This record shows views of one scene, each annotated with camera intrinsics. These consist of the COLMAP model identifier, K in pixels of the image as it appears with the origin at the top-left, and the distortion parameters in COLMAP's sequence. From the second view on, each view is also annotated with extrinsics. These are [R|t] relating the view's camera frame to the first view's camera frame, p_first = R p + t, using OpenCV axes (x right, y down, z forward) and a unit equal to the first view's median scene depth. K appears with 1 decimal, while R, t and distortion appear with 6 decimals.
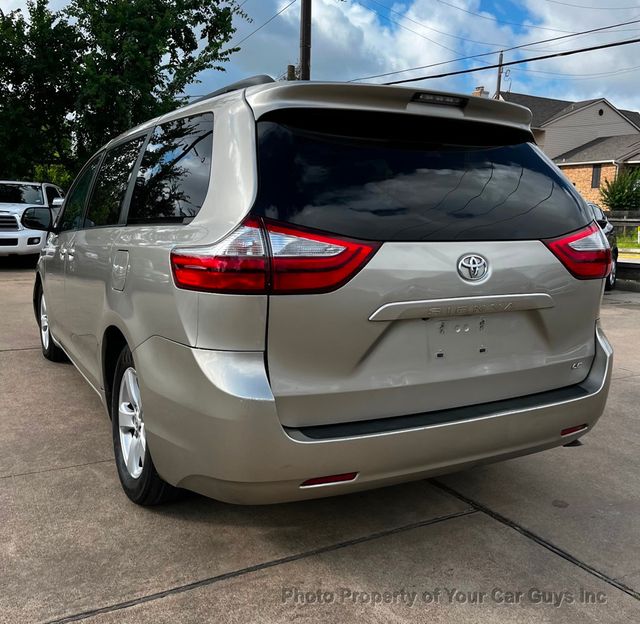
lens RADIAL K [[645.8, 0, 318.7], [0, 645.8, 297.3], [0, 0, 1]] dist [0.027696, -0.001140]
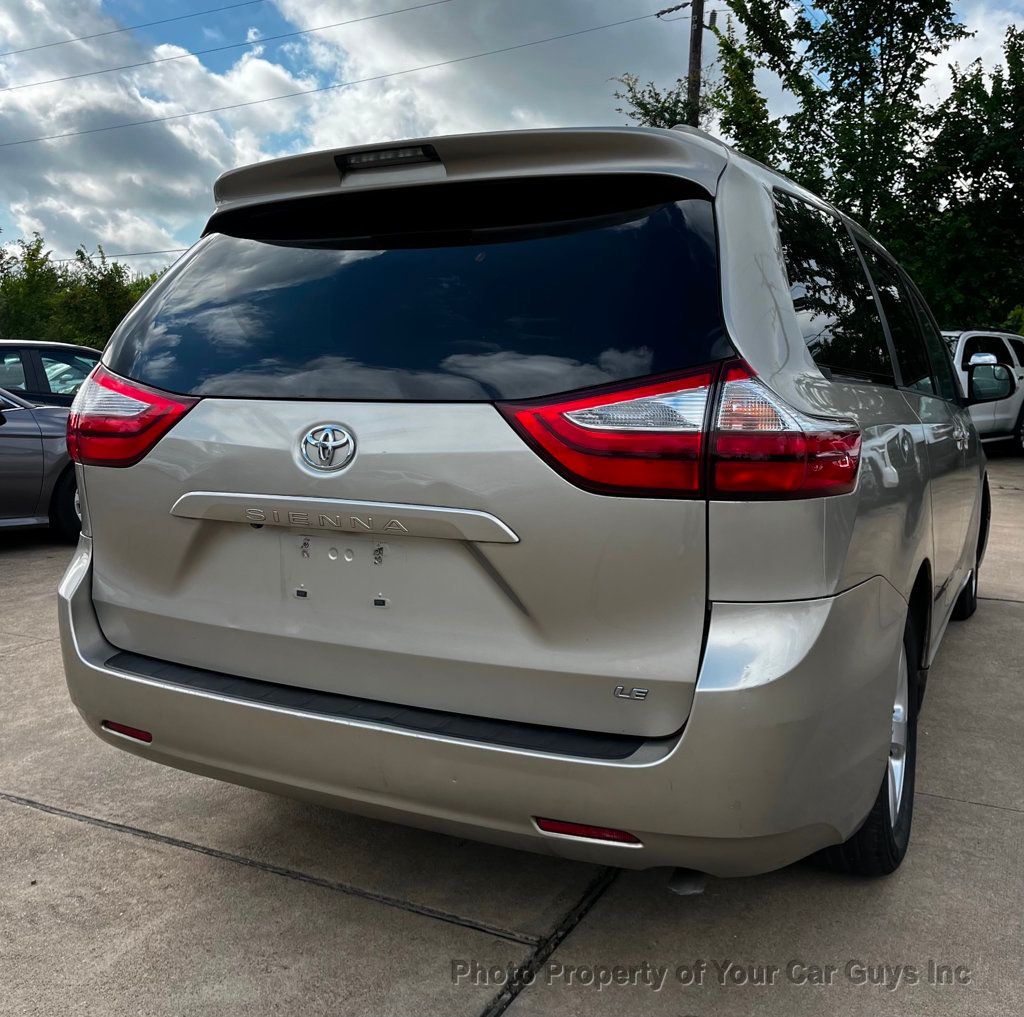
lens RADIAL K [[1034.6, 0, 511.8], [0, 1034.6, 477.5], [0, 0, 1]] dist [0.056467, -0.064350]
pose [[0.561451, 0.066050, -0.824870, 1.009039], [-0.099072, 0.995005, 0.012239, -0.043605], [0.821558, 0.074850, 0.565190, 0.581038]]
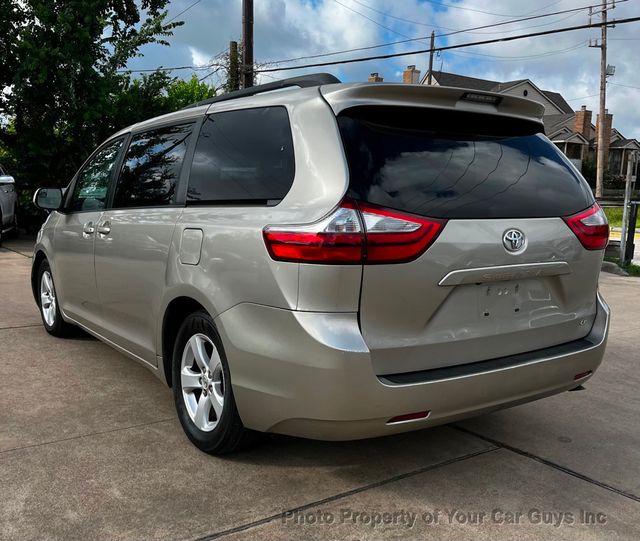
lens RADIAL K [[644.8, 0, 322.0], [0, 644.8, 296.9], [0, 0, 1]] dist [0.039678, 0.000379]
pose [[0.993913, -0.018194, 0.108653, -0.231462], [0.014537, 0.999304, 0.034357, 0.011230], [-0.109203, -0.032569, 0.993486, -0.147733]]
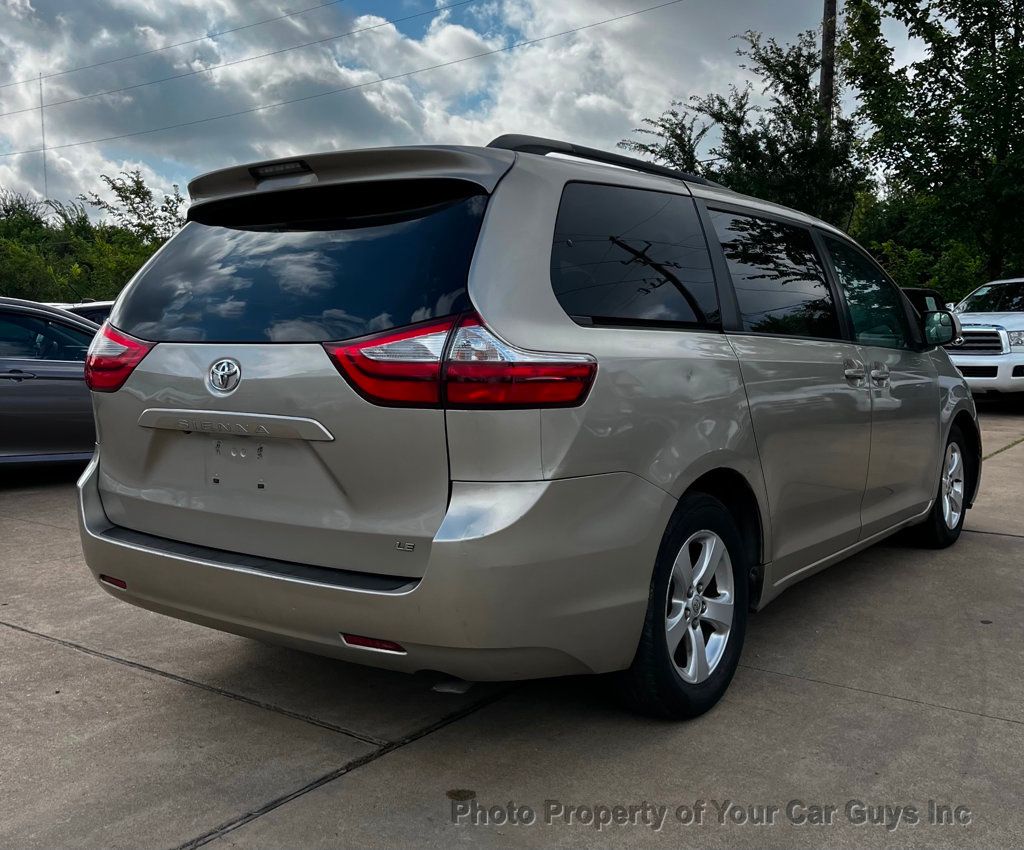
lens RADIAL K [[1039.1, 0, 512.8], [0, 1039.1, 399.1], [0, 0, 1]] dist [0.022666, 0.015502]
pose [[0.419153, 0.042673, -0.906912, 1.463057], [-0.101803, 0.994805, -0.000242, -0.049488], [0.902190, 0.092428, 0.421319, 0.728189]]
